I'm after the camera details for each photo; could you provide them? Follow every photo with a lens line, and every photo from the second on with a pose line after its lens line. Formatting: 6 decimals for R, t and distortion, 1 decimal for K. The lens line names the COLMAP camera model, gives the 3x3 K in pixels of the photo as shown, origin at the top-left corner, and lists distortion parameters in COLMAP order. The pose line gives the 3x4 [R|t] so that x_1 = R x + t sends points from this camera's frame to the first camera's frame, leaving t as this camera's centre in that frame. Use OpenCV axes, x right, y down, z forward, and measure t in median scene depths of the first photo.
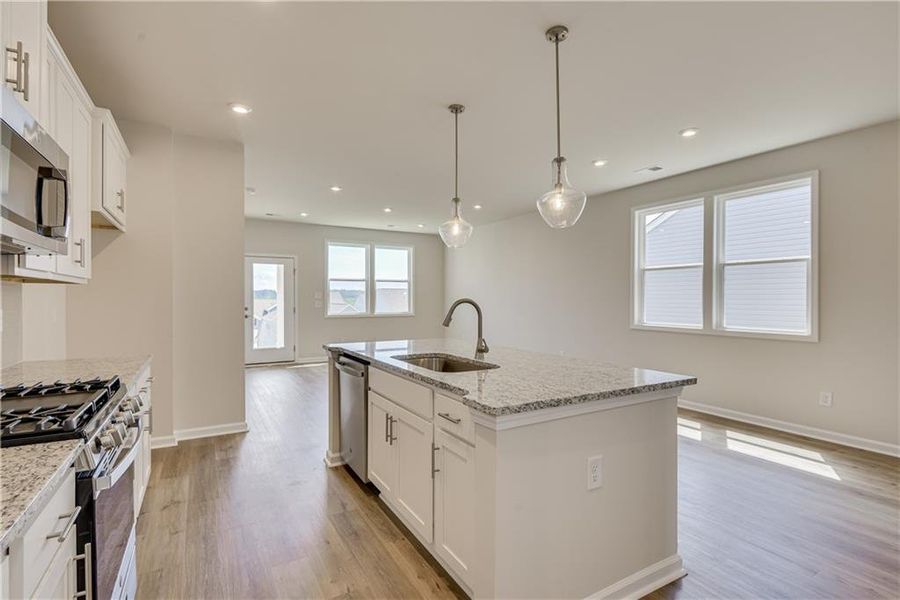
lens RADIAL K [[431.3, 0, 453.5], [0, 431.3, 299.7], [0, 0, 1]] dist [0.000266, -0.006659]
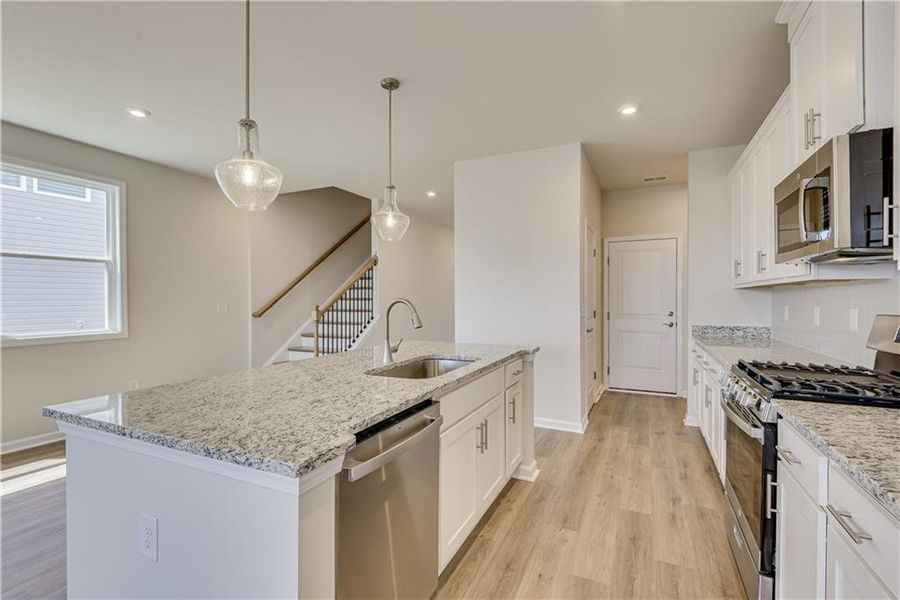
lens RADIAL K [[405.7, 0, 444.0], [0, 405.7, 303.4], [0, 0, 1]] dist [-0.031476, -0.000713]
pose [[-0.554902, -0.007730, 0.831880, -0.304206], [0.003242, 0.999929, 0.011453, 0.001432], [-0.831910, 0.009052, -0.554837, 0.574717]]
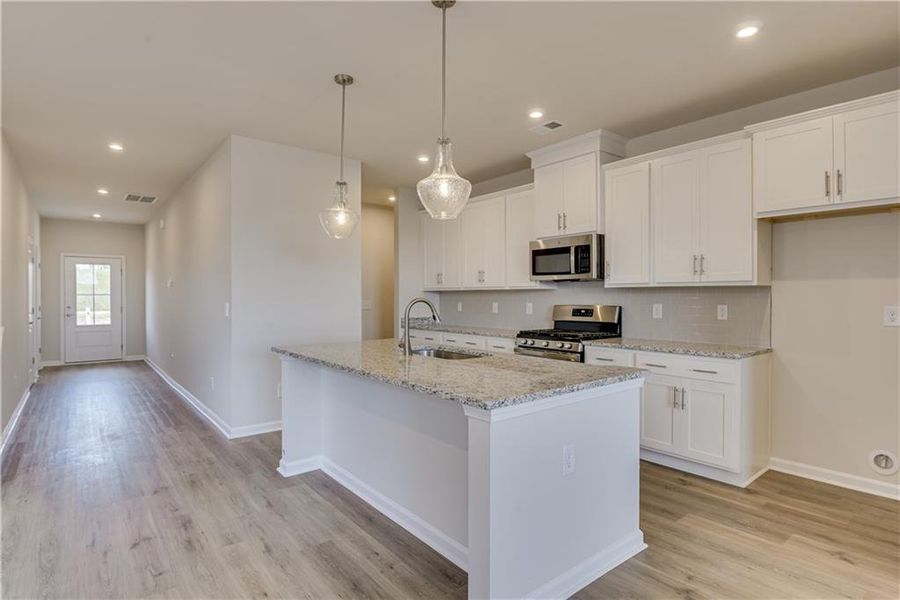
lens RADIAL K [[476.4, 0, 436.8], [0, 476.4, 296.5], [0, 0, 1]] dist [-0.002183, -0.012915]
pose [[-0.992604, 0.001080, -0.121396, 0.028996], [0.000306, 0.999980, 0.006393, -0.005236], [0.121401, 0.006308, -0.992584, 0.856713]]
